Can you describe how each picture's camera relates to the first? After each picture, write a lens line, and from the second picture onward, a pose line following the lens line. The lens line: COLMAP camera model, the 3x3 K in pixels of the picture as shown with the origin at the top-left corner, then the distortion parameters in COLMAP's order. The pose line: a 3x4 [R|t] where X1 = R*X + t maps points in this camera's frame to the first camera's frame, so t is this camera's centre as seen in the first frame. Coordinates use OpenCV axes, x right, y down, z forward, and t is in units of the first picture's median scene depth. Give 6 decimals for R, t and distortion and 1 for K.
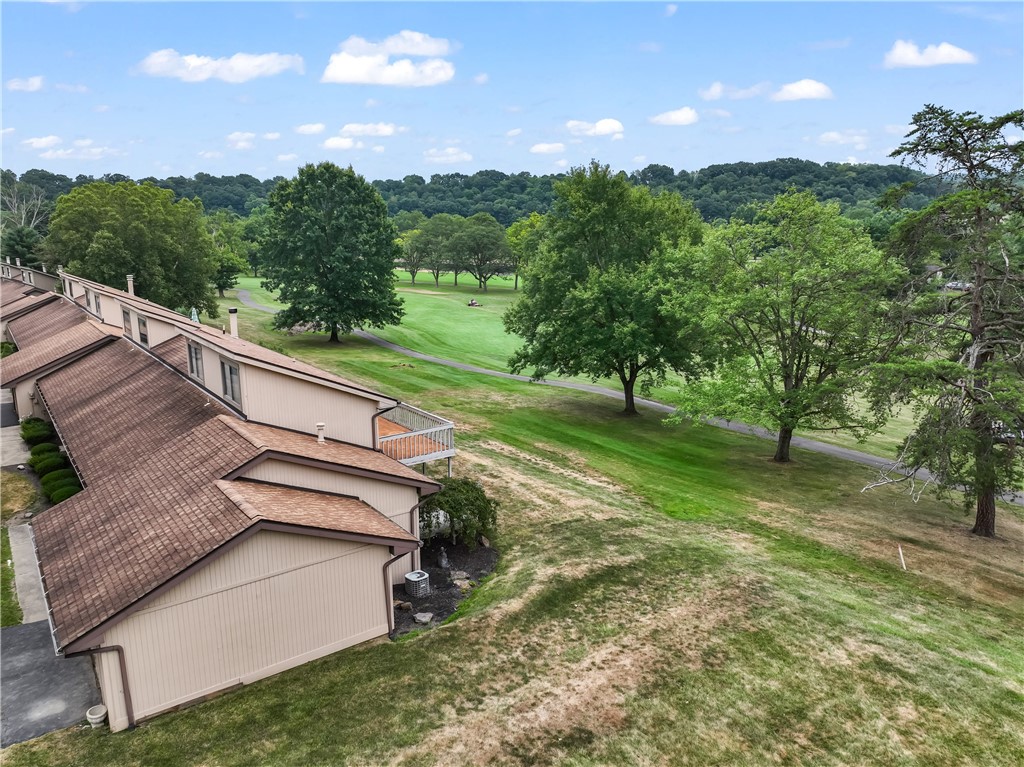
lens RADIAL K [[719.6, 0, 512.0], [0, 719.6, 383.5], [0, 0, 1]] dist [-0.001708, 0.015770]
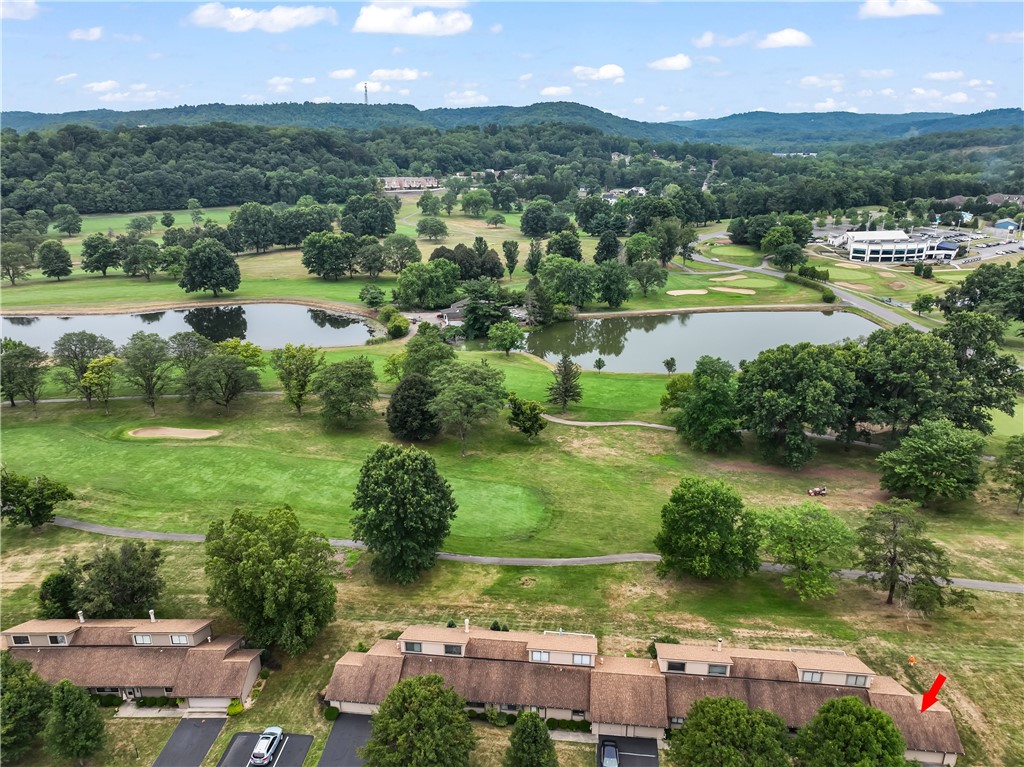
lens RADIAL K [[719.6, 0, 512.0], [0, 719.6, 383.5], [0, 0, 1]] dist [-0.001708, 0.015770]
pose [[0.684721, -0.242541, 0.687263, -1.081715], [0.159020, 0.969999, 0.183888, -0.692626], [-0.711245, -0.016624, 0.702747, -0.058060]]
